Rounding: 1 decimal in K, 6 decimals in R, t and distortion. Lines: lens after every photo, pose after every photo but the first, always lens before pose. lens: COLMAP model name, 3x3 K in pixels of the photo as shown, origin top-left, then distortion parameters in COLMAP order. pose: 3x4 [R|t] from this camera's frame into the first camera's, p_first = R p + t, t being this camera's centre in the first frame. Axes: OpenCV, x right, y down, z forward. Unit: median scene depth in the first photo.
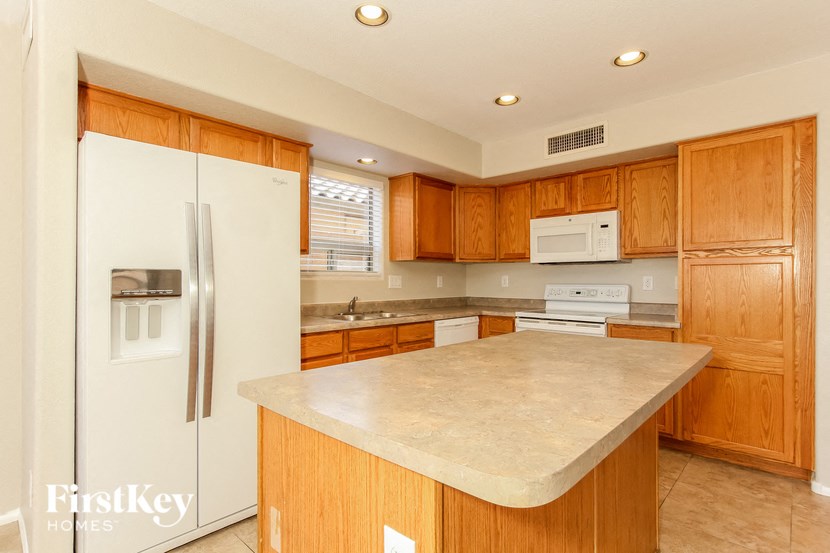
lens RADIAL K [[419.9, 0, 417.0], [0, 419.9, 280.1], [0, 0, 1]] dist [0.000568, -0.000341]
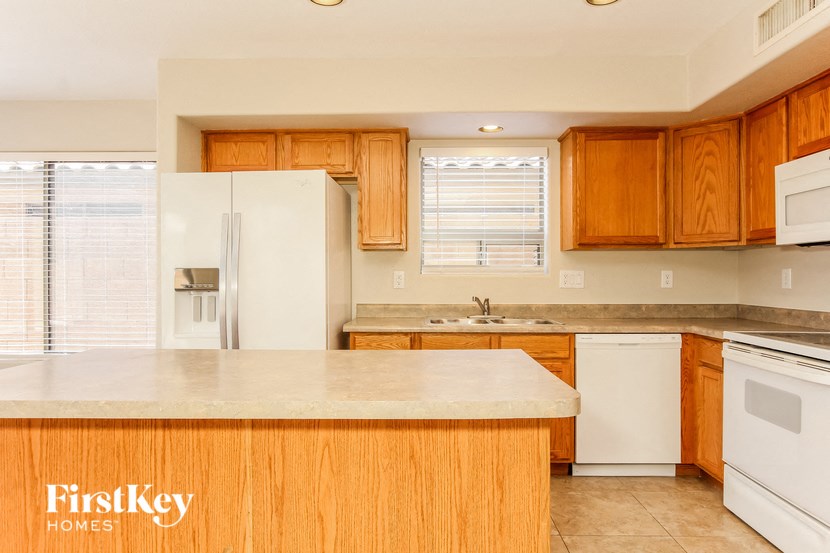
lens RADIAL K [[529.7, 0, 420.7], [0, 529.7, 276.5], [0, 0, 1]] dist [0.000062, -0.001676]
pose [[0.666735, -0.001895, -0.745292, 0.477650], [0.000167, 0.999997, -0.002393, 0.002033], [0.745295, 0.001471, 0.666734, 0.191632]]
